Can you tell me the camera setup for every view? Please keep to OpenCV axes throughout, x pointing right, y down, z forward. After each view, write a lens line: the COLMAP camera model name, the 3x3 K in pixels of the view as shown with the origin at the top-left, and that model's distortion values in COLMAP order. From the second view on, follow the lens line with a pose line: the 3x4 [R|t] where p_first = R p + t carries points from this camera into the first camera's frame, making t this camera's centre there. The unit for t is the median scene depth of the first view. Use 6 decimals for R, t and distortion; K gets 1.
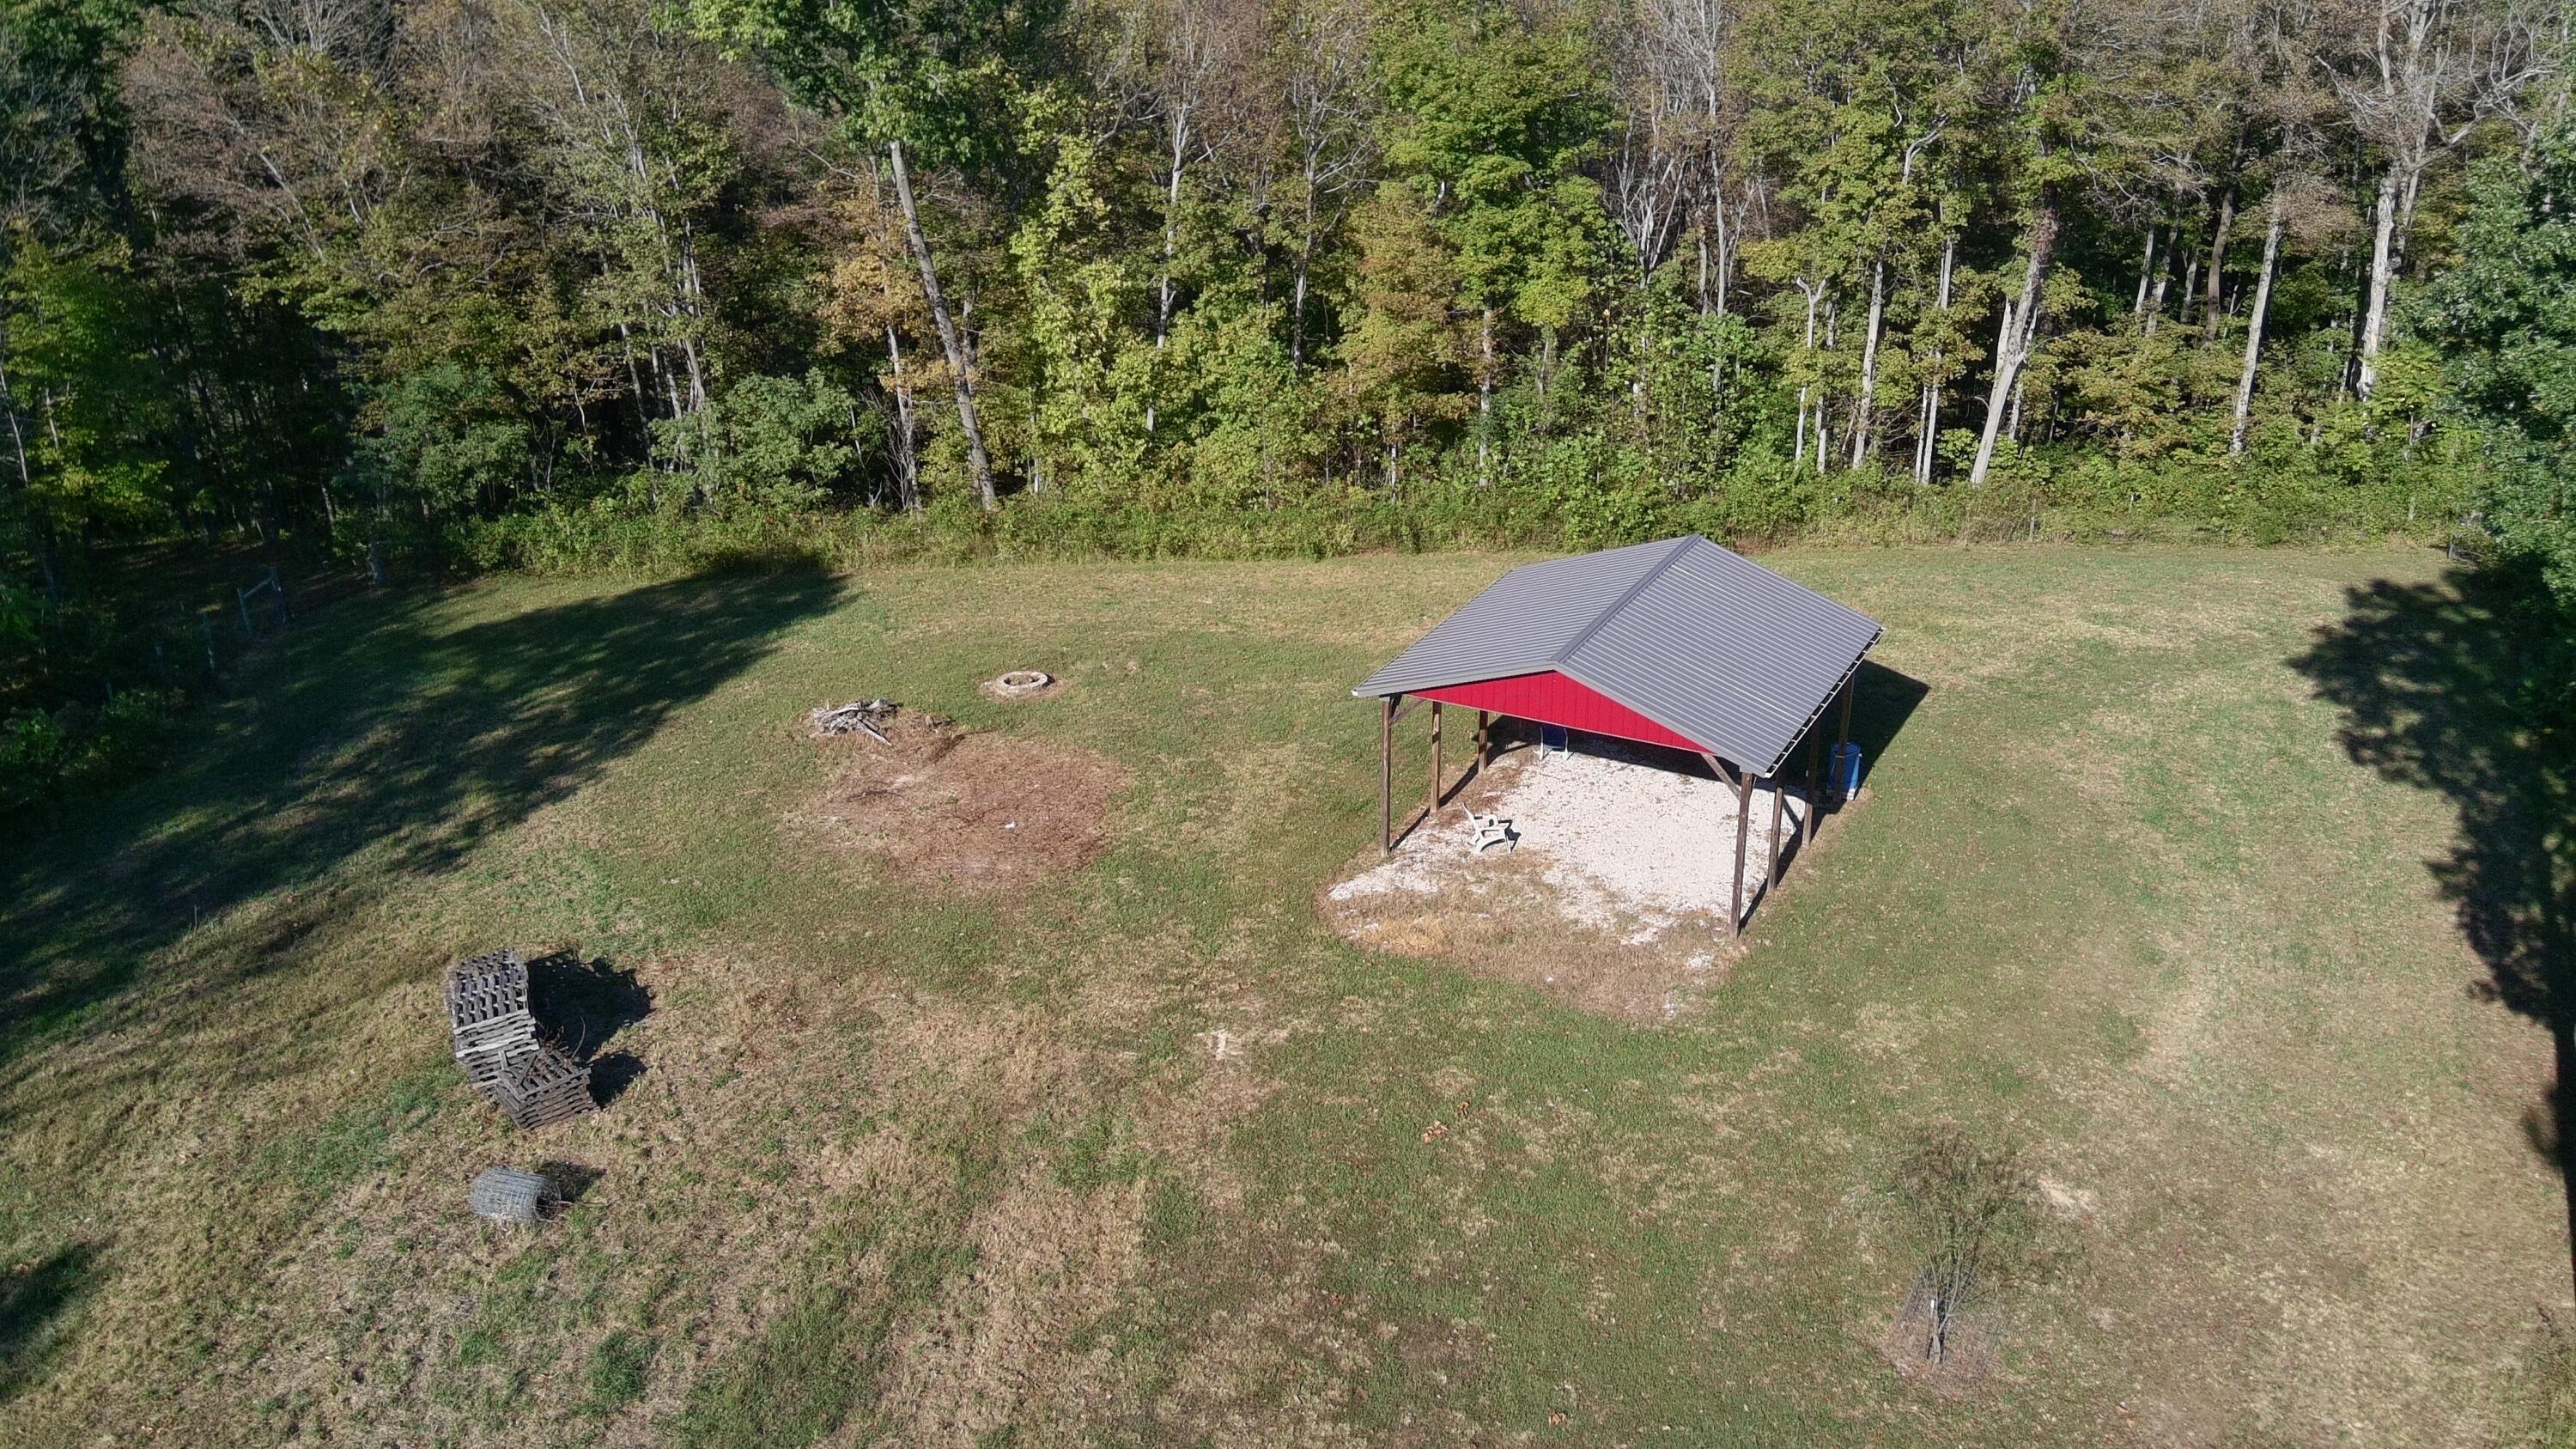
lens RADIAL K [[2141.5, 0, 1282.3], [0, 2141.5, 715.7], [0, 0, 1]] dist [0.130846, -0.188501]
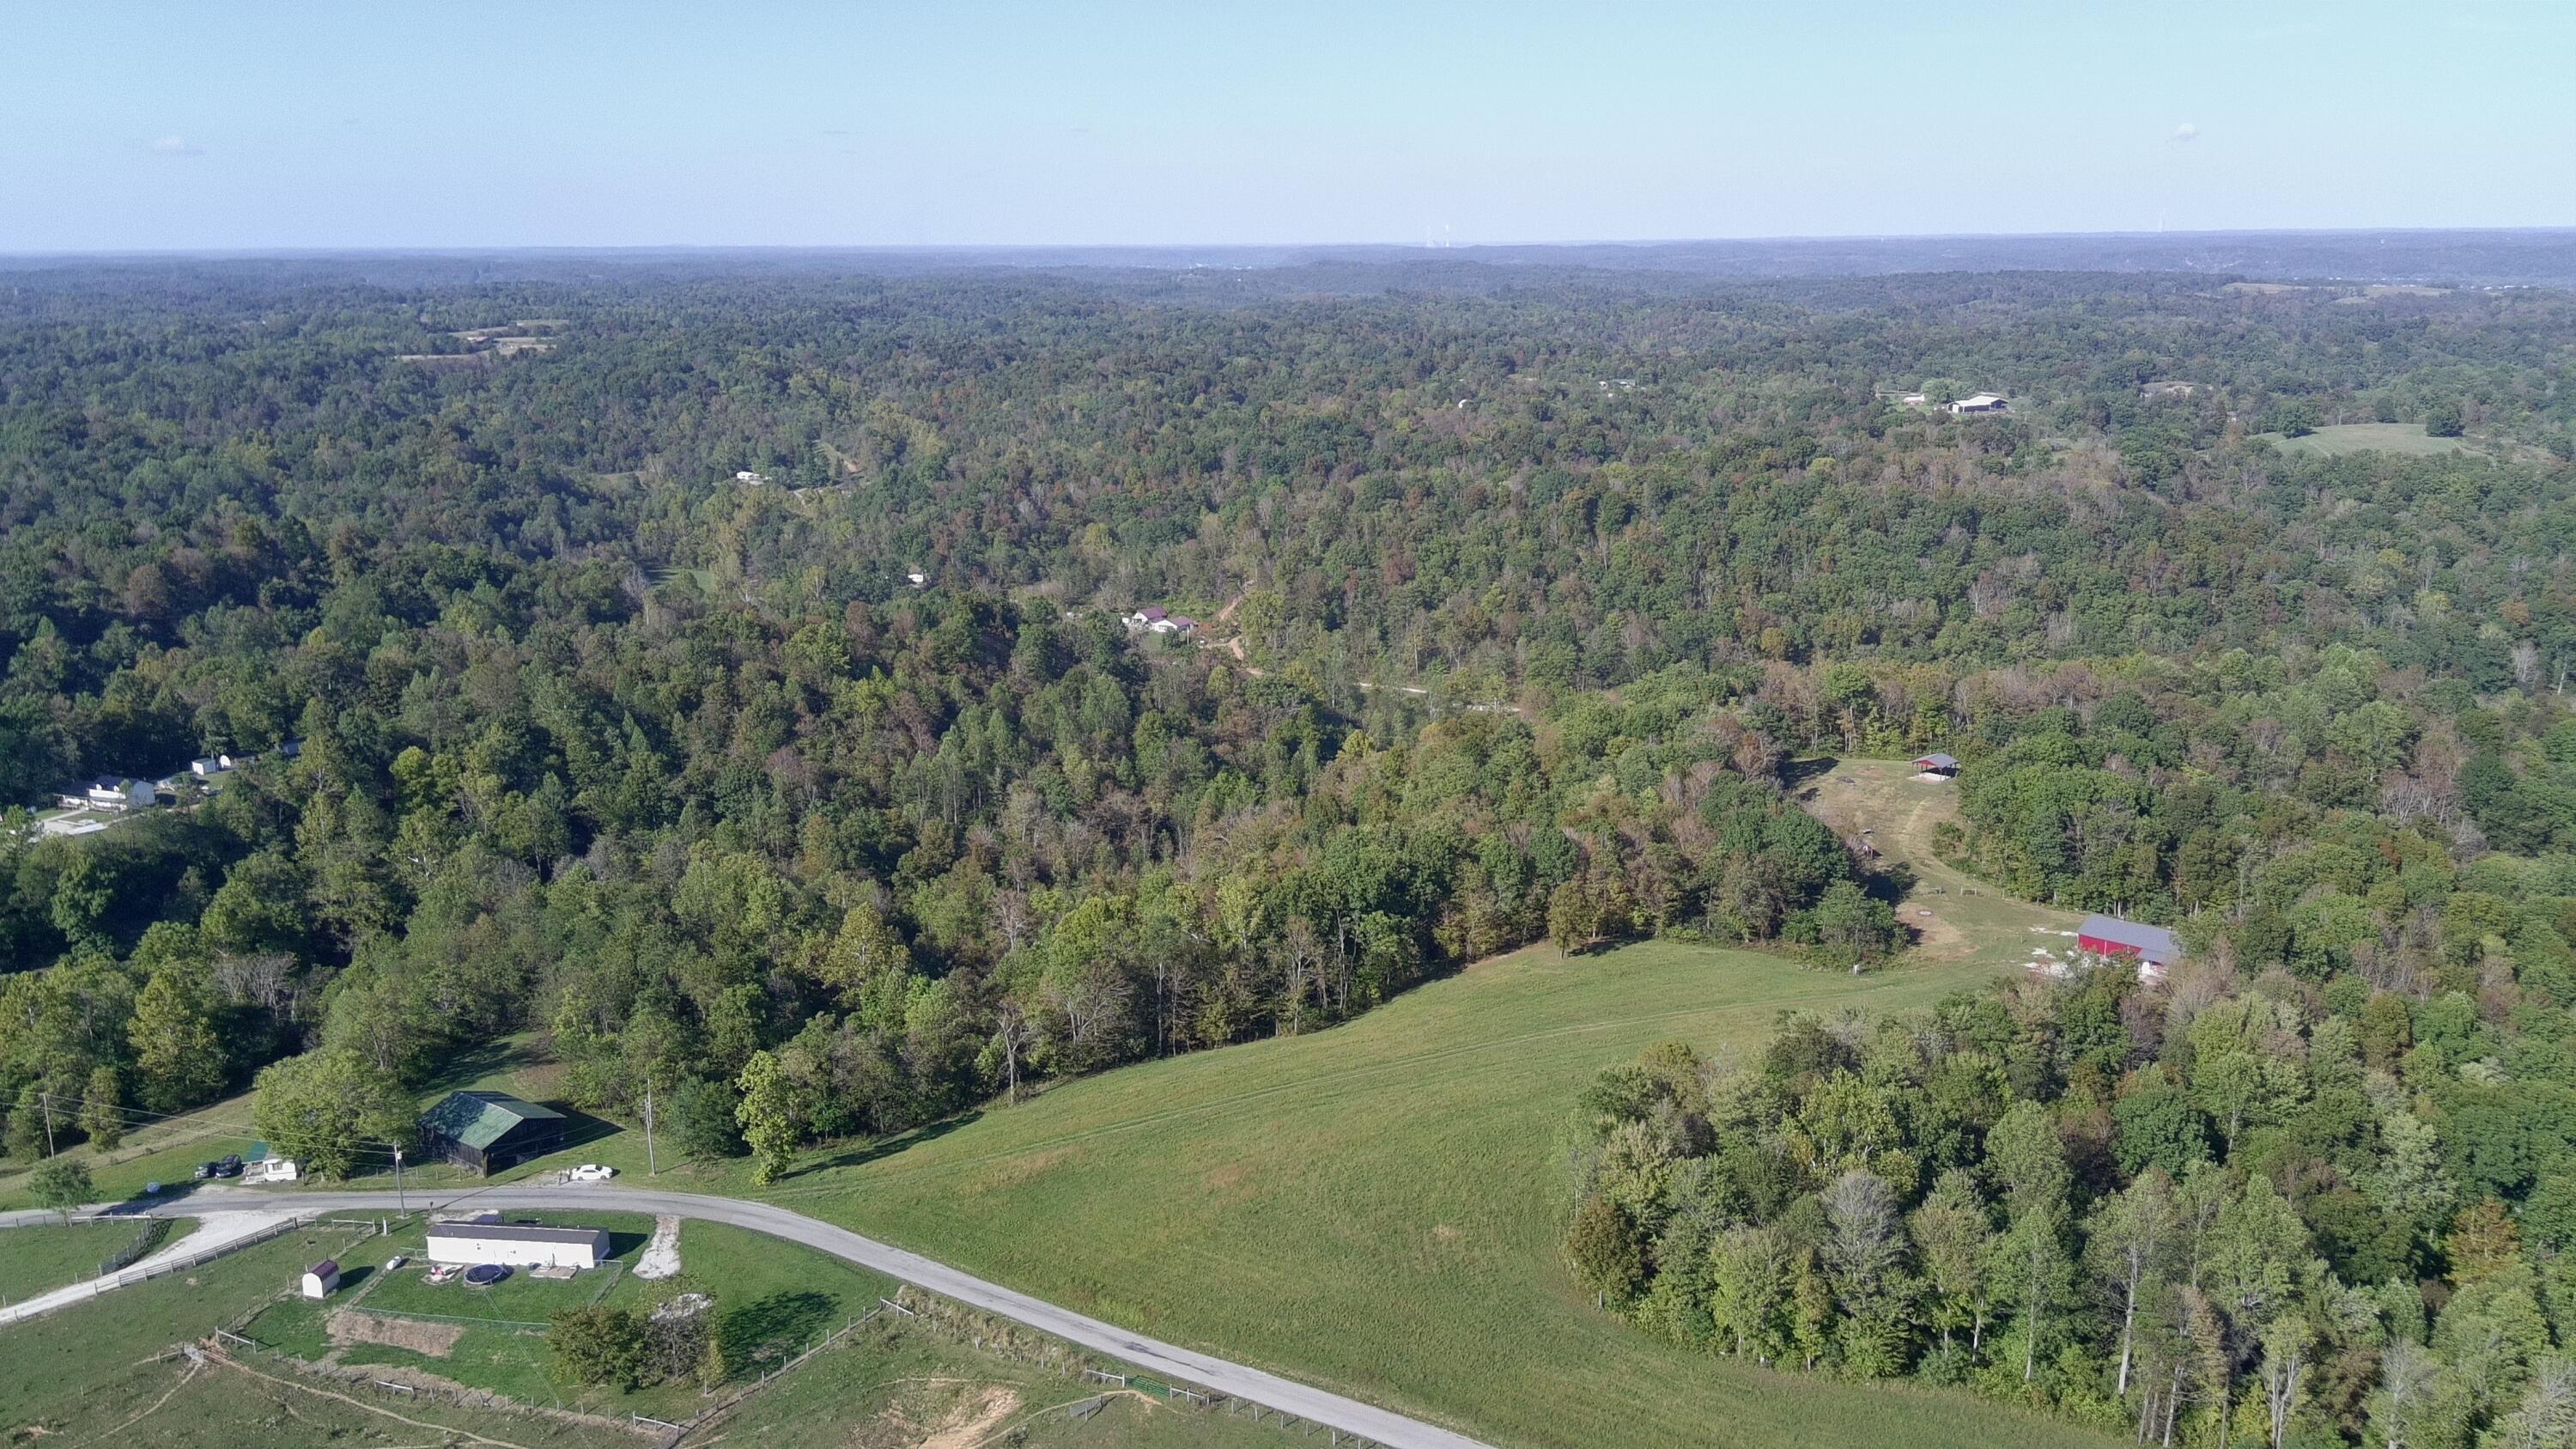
lens RADIAL K [[2141.5, 0, 1282.3], [0, 2141.5, 715.7], [0, 0, 1]] dist [0.130846, -0.188501]
pose [[0.963967, 0.050407, -0.261201, -0.112915], [-0.095038, 0.982341, -0.161165, 1.172644], [0.248465, 0.180182, 0.951735, -6.666271]]
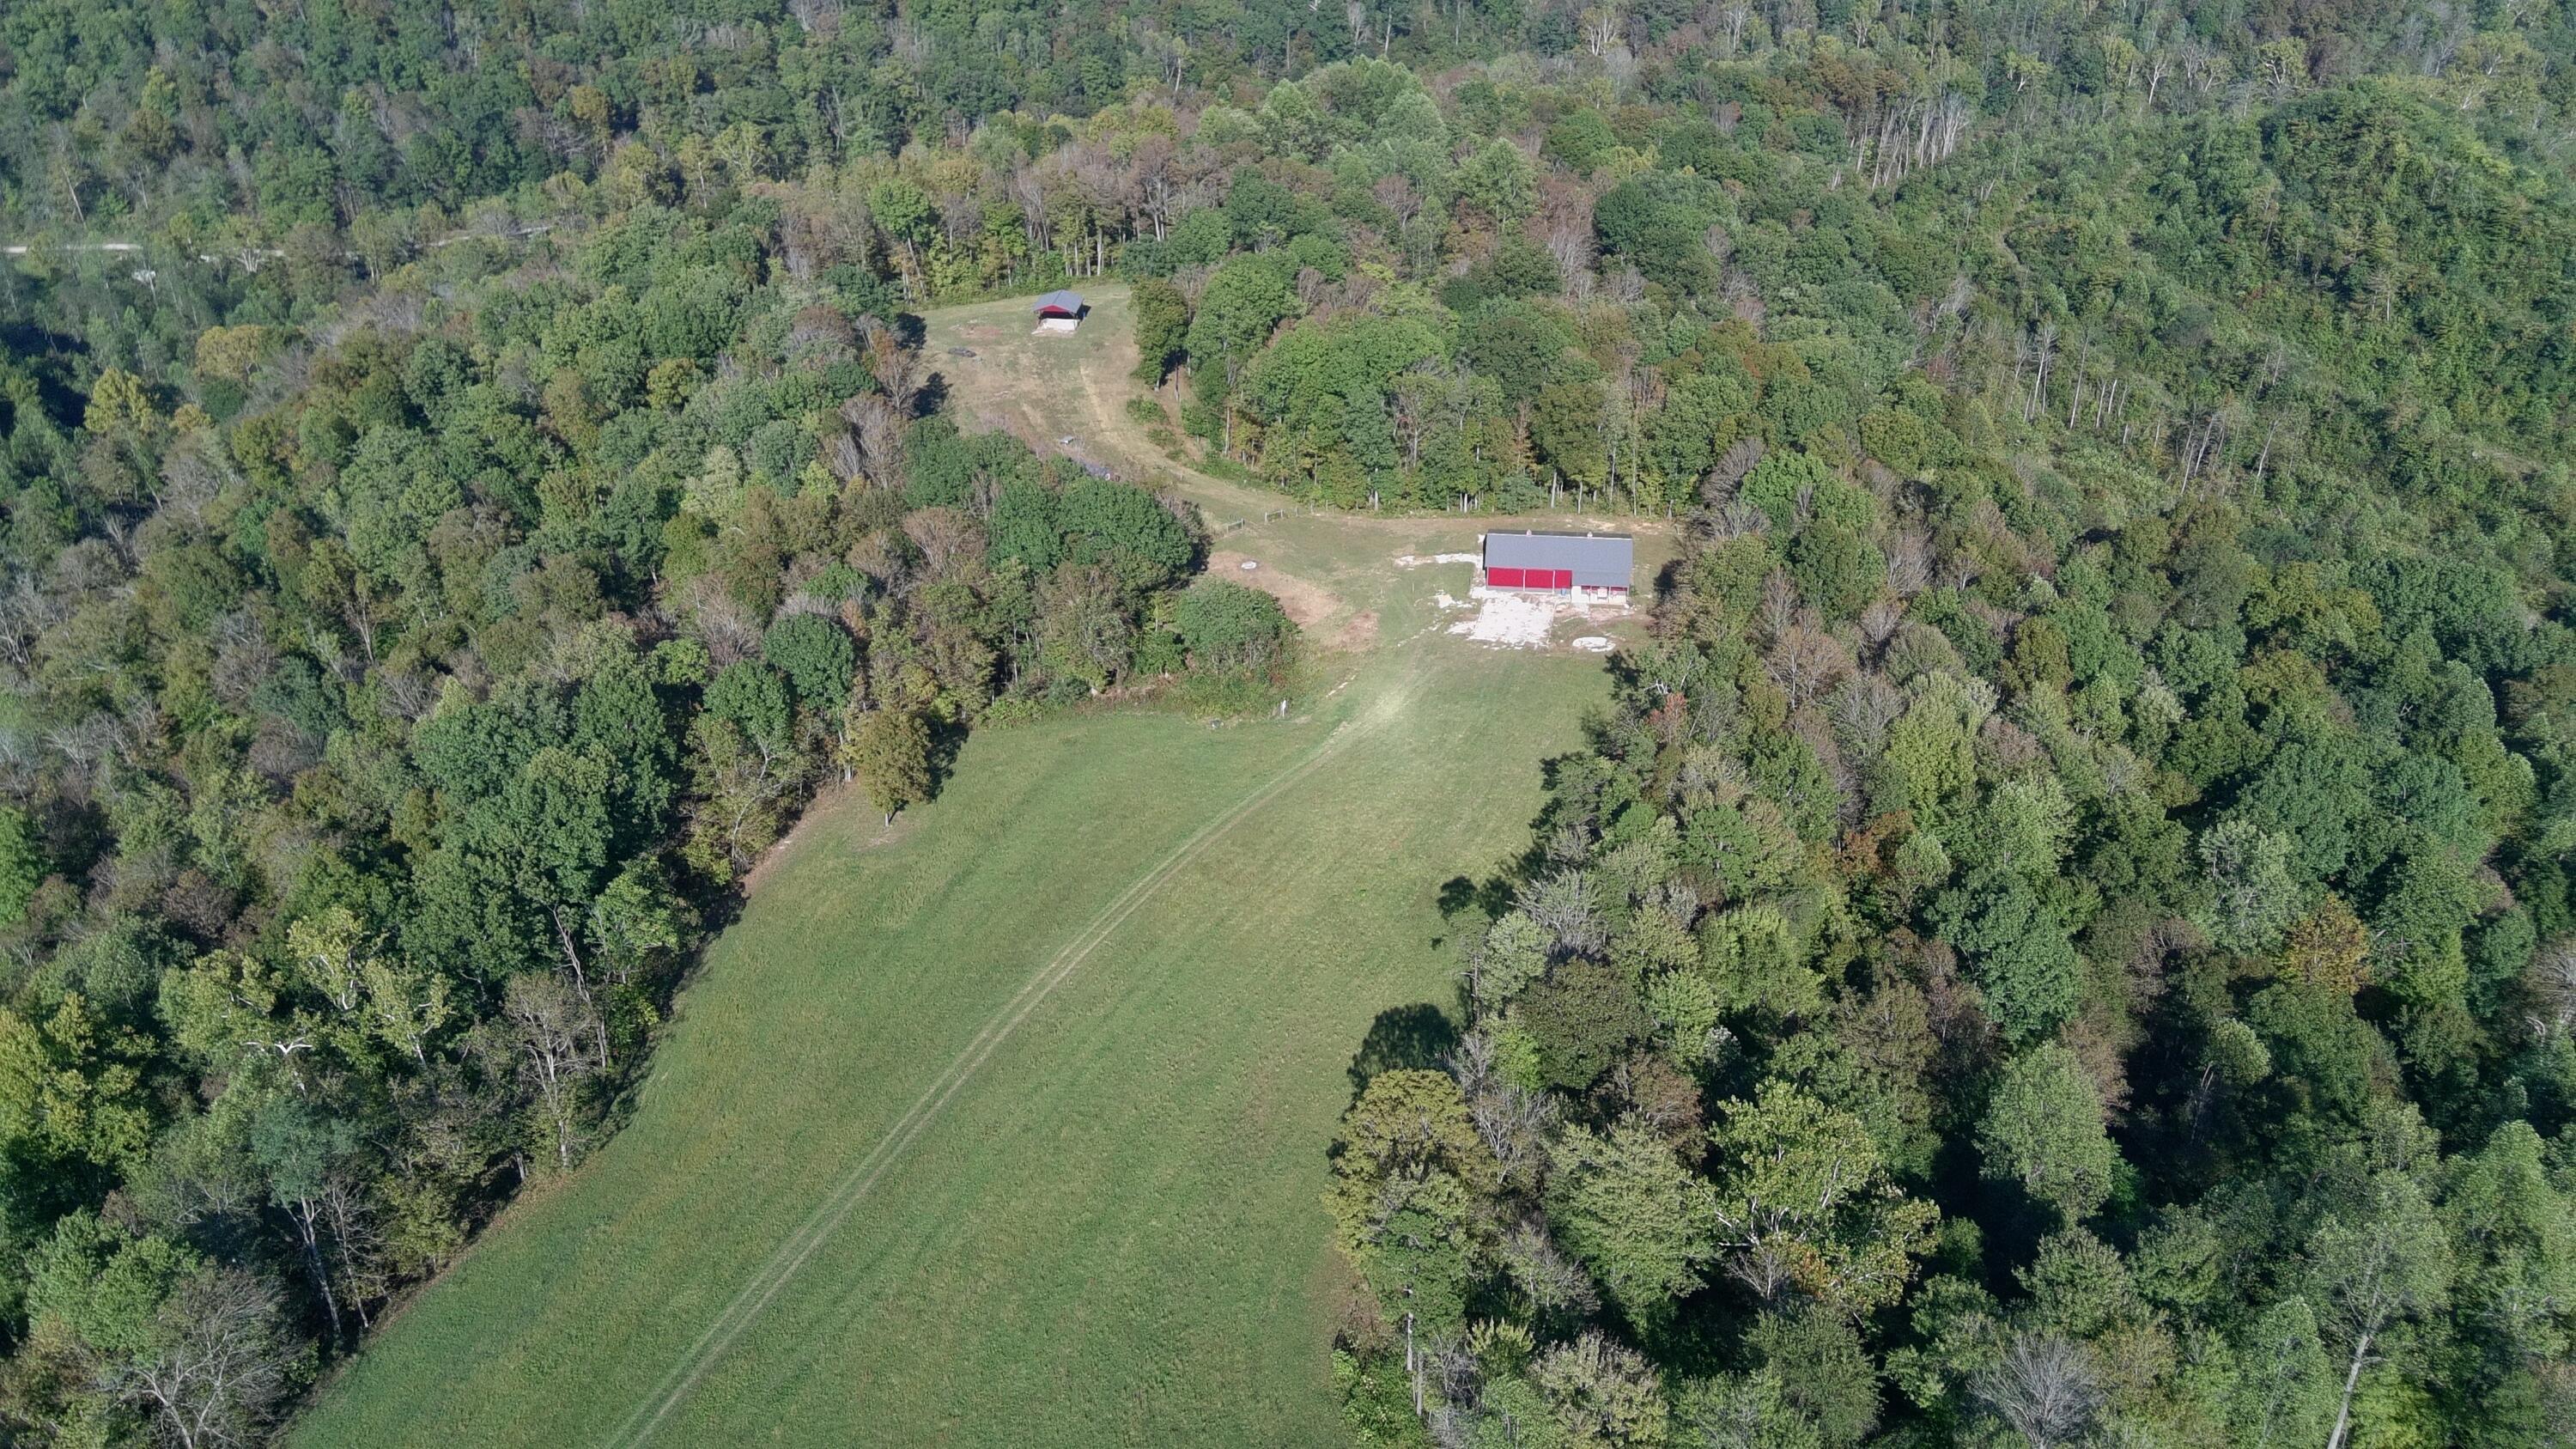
lens RADIAL K [[2141.5, 0, 1282.3], [0, 2141.5, 715.7], [0, 0, 1]] dist [0.130846, -0.188501]
pose [[0.932862, -0.188515, 0.306972, -1.204159], [0.153026, 0.978810, 0.136063, 0.334398], [-0.326117, -0.079953, 0.941942, -4.660632]]
